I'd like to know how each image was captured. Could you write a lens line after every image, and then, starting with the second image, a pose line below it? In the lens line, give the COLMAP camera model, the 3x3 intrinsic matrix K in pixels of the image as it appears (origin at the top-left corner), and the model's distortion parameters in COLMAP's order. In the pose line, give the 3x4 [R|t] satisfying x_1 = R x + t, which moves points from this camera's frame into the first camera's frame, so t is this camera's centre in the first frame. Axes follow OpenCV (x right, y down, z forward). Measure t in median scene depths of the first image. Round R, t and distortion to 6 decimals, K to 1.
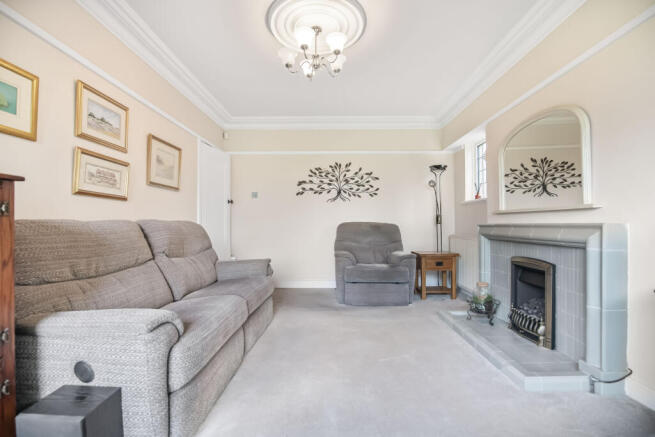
lens RADIAL K [[398.5, 0, 327.5], [0, 398.5, 218.5], [0, 0, 1]] dist [-0.006103, -0.001484]
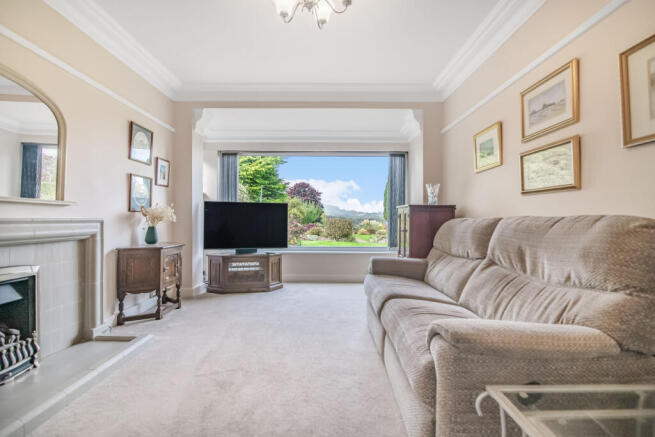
lens RADIAL K [[398.5, 0, 327.5], [0, 398.5, 218.5], [0, 0, 1]] dist [-0.006103, -0.001484]
pose [[-0.999788, -0.003464, -0.020297, -0.045019], [-0.003066, 0.999803, -0.019605, 0.024681], [0.020361, -0.019538, -0.999602, 1.712601]]
